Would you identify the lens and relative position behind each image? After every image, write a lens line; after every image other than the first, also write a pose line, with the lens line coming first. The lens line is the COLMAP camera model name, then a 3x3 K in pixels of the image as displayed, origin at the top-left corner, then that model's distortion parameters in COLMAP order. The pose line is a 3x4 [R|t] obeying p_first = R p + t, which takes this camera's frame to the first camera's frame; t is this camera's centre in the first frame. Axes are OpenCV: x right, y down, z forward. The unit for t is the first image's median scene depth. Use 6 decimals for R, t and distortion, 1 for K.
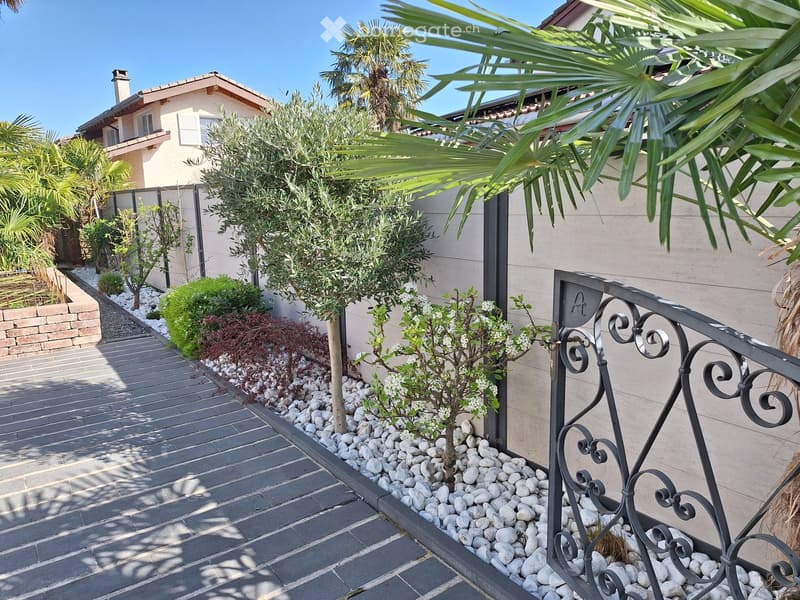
lens RADIAL K [[541.4, 0, 400.0], [0, 541.4, 295.0], [0, 0, 1]] dist [0.033997, -0.049335]
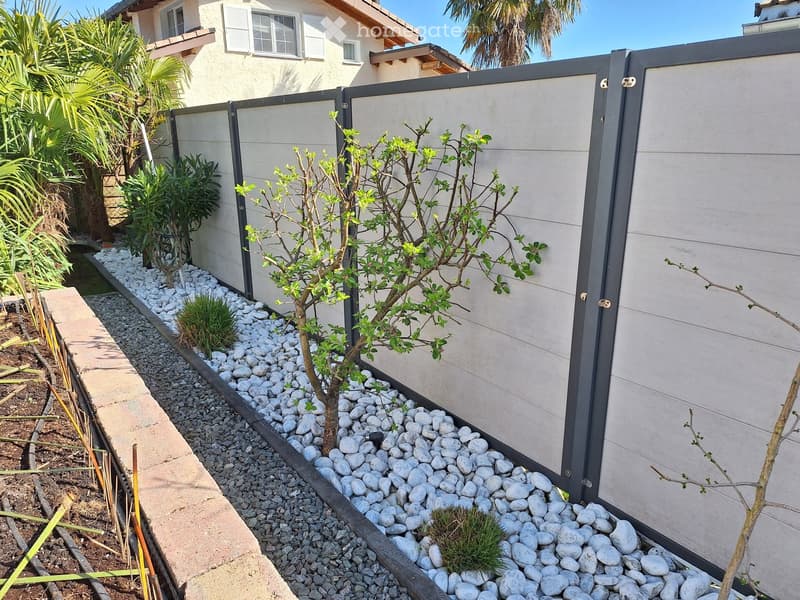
lens RADIAL K [[541.4, 0, 400.0], [0, 541.4, 295.0], [0, 0, 1]] dist [0.033997, -0.049335]
pose [[0.999908, 0.013586, -0.000209, -0.595138], [-0.013482, 0.993913, 0.109336, -0.143860], [0.001693, -0.109323, 0.994005, 0.904769]]
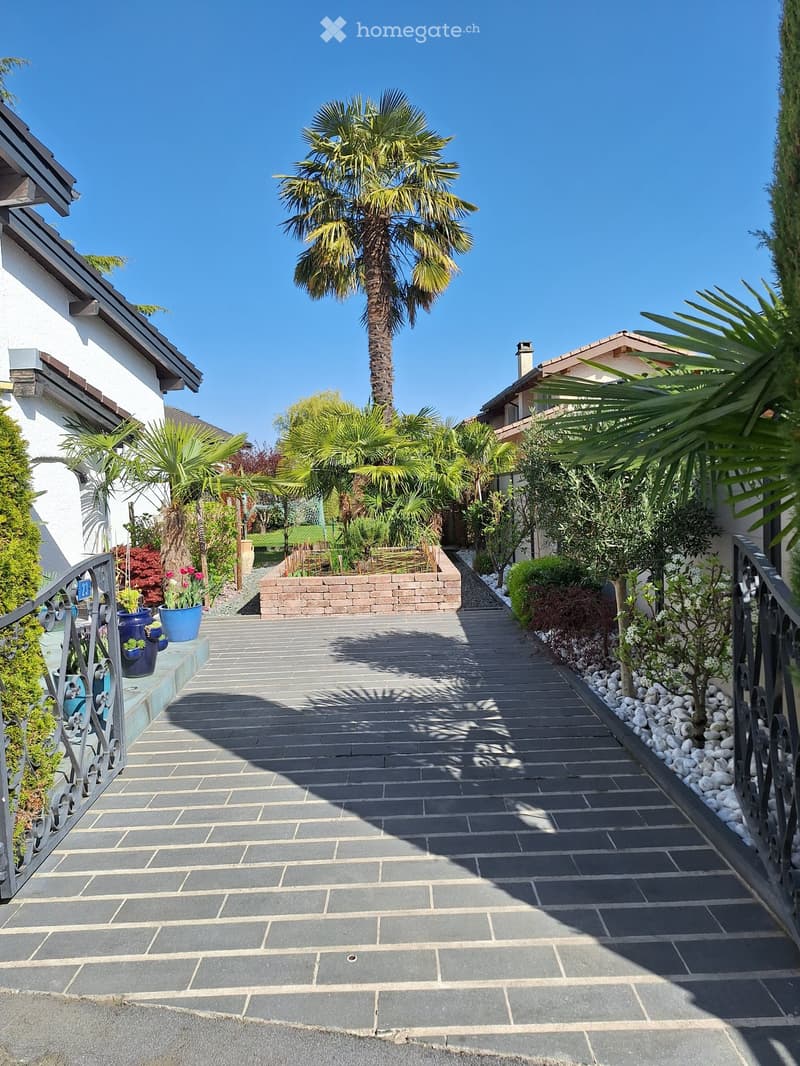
lens RADIAL K [[721.4, 0, 400.0], [0, 721.4, 533.0], [0, 0, 1]] dist [0.033997, -0.049335]
pose [[0.798763, 0.025055, -0.601124, 0.242424], [-0.083276, 0.994119, -0.069222, 0.044563], [0.595854, 0.105351, 0.796152, -0.272911]]
